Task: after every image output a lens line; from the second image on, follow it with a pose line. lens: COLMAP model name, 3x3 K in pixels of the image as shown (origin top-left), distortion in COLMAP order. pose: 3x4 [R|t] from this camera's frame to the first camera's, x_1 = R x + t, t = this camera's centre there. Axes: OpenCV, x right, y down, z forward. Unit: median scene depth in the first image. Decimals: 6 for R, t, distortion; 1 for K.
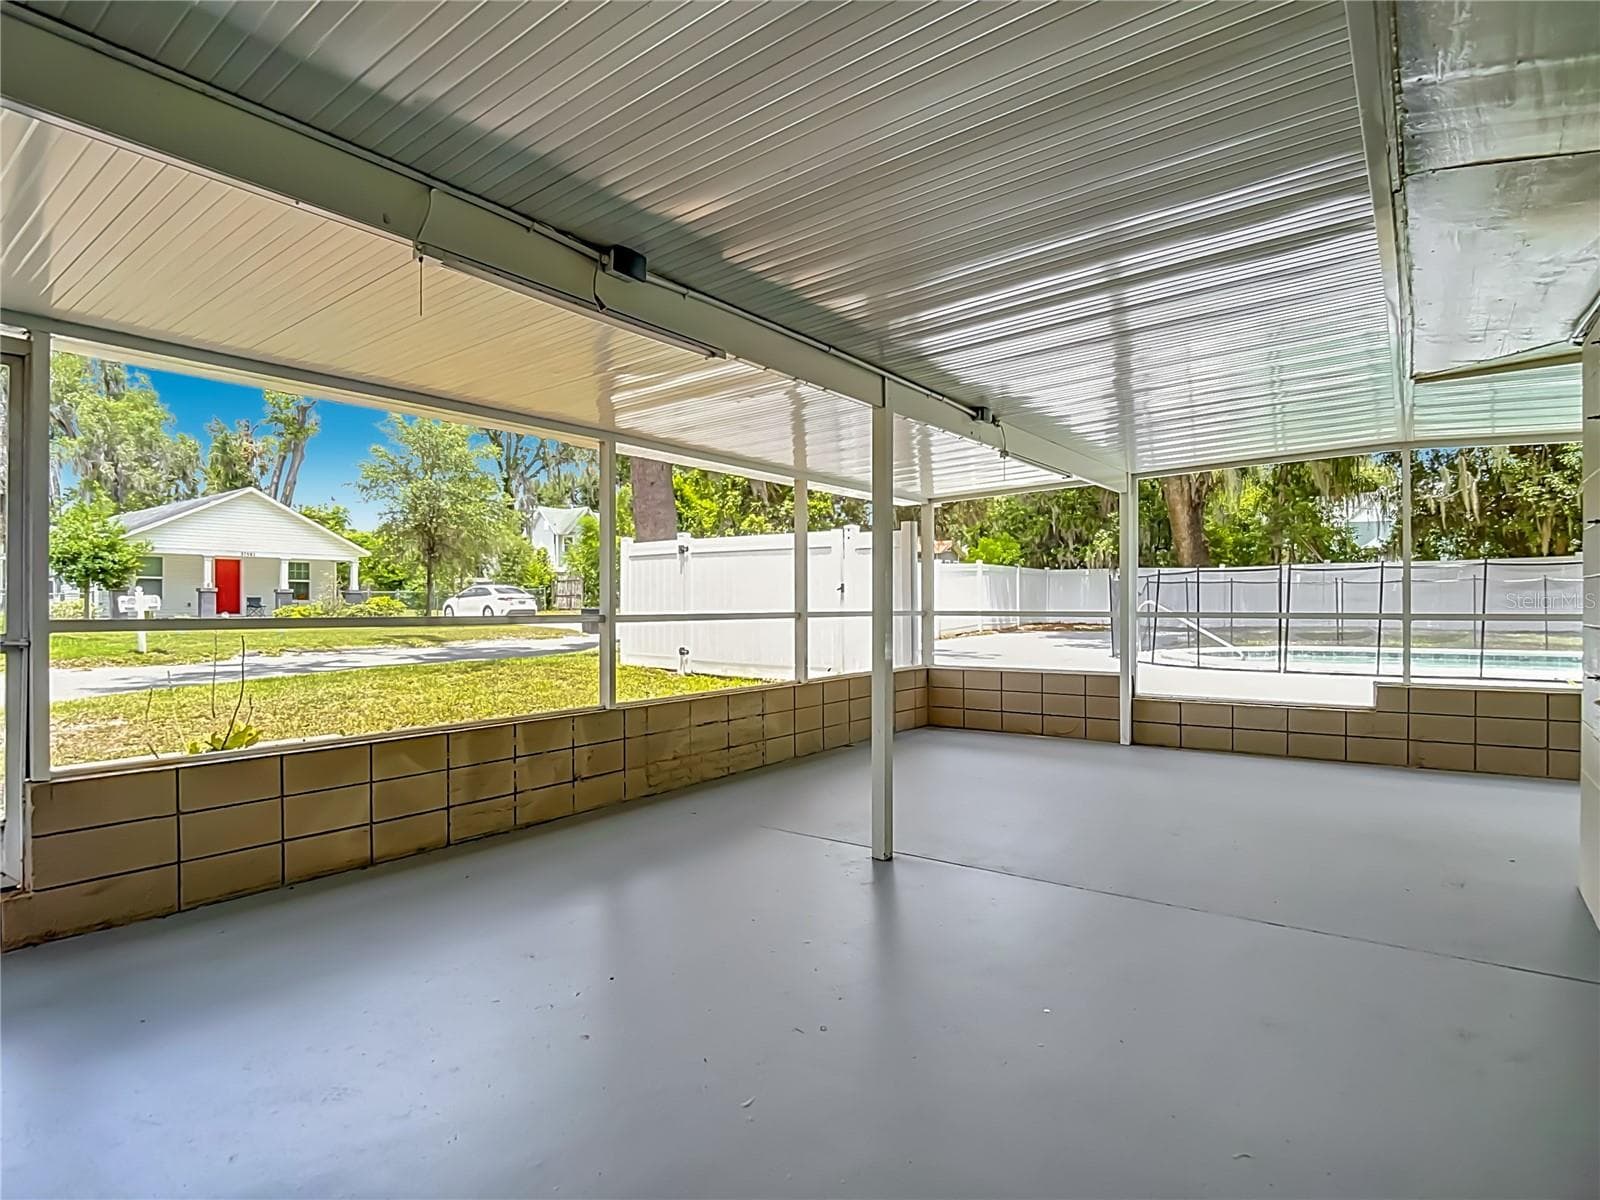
lens RADIAL K [[826.6, 0, 800.0], [0, 826.6, 600.0], [0, 0, 1]] dist [-0.041802, 0.000198]
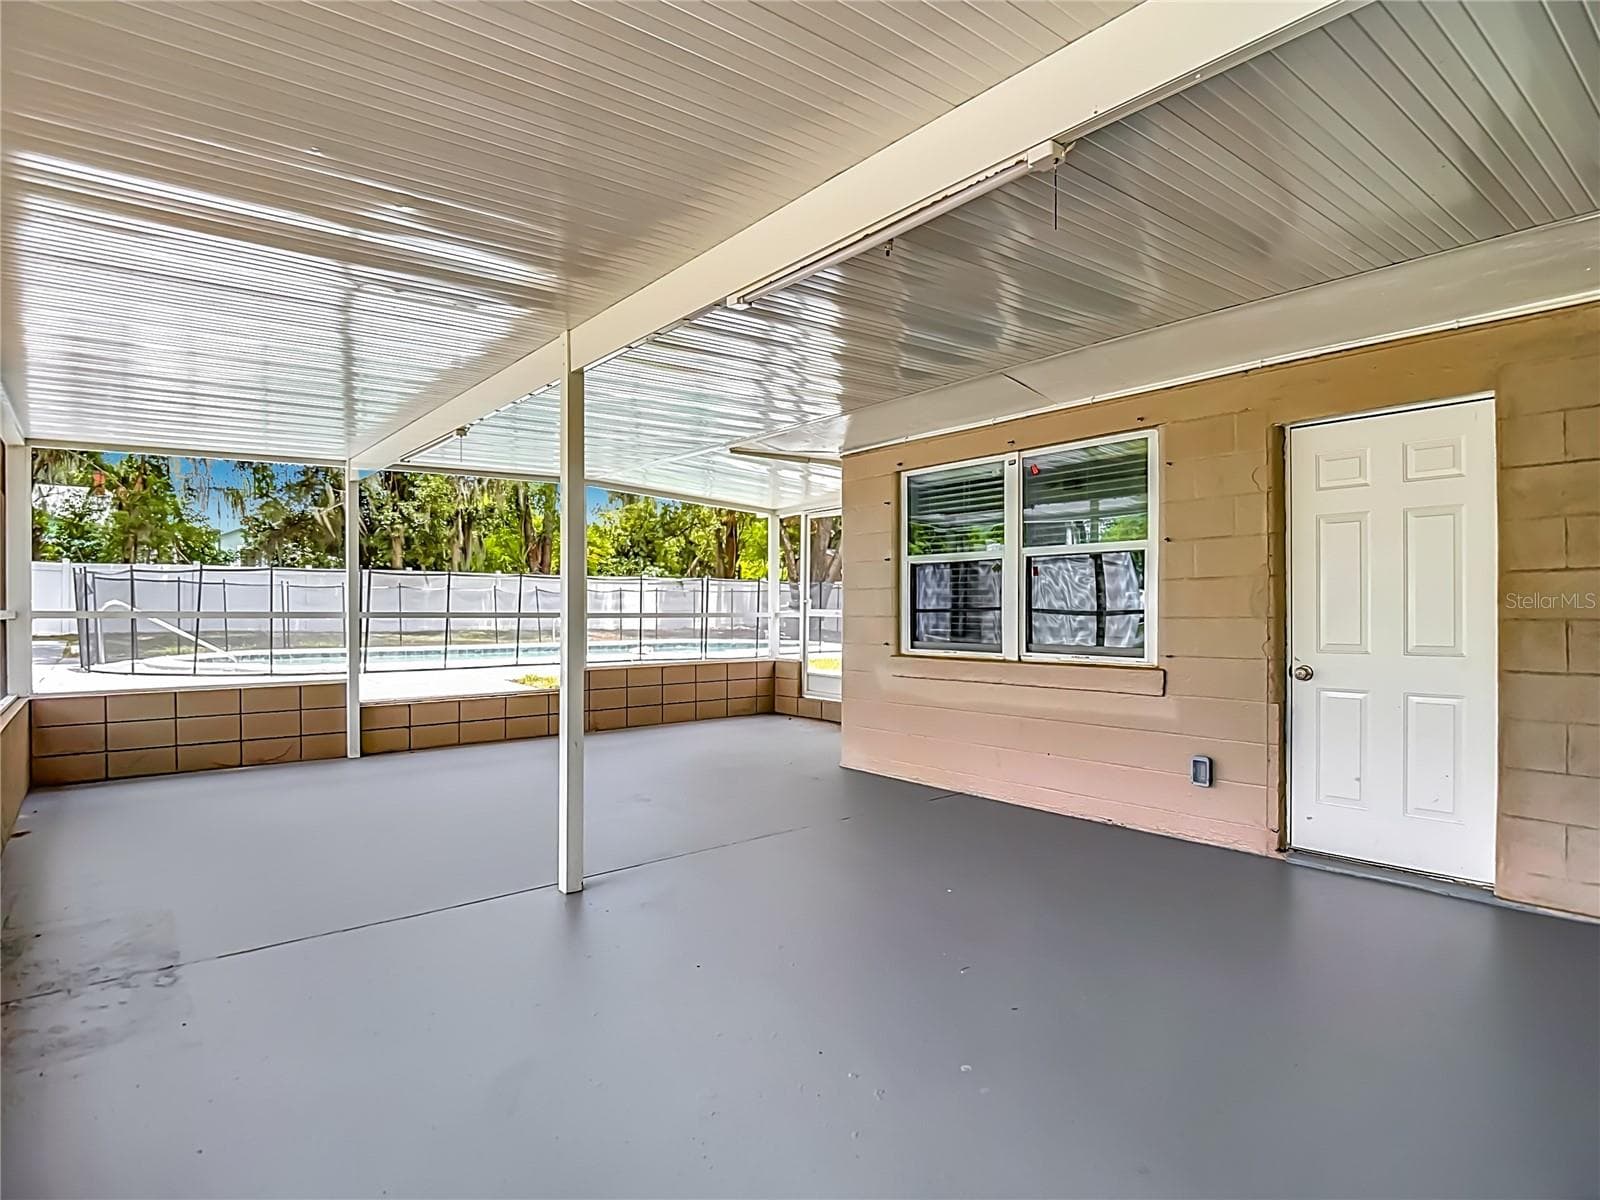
lens RADIAL K [[826.6, 0, 800.0], [0, 826.6, 600.0], [0, 0, 1]] dist [-0.041802, 0.000198]
pose [[0.216613, 0.015126, 0.976140, -0.268486], [-0.010335, 0.999859, -0.013200, 0.003788], [-0.976203, -0.007229, 0.216739, 0.212877]]
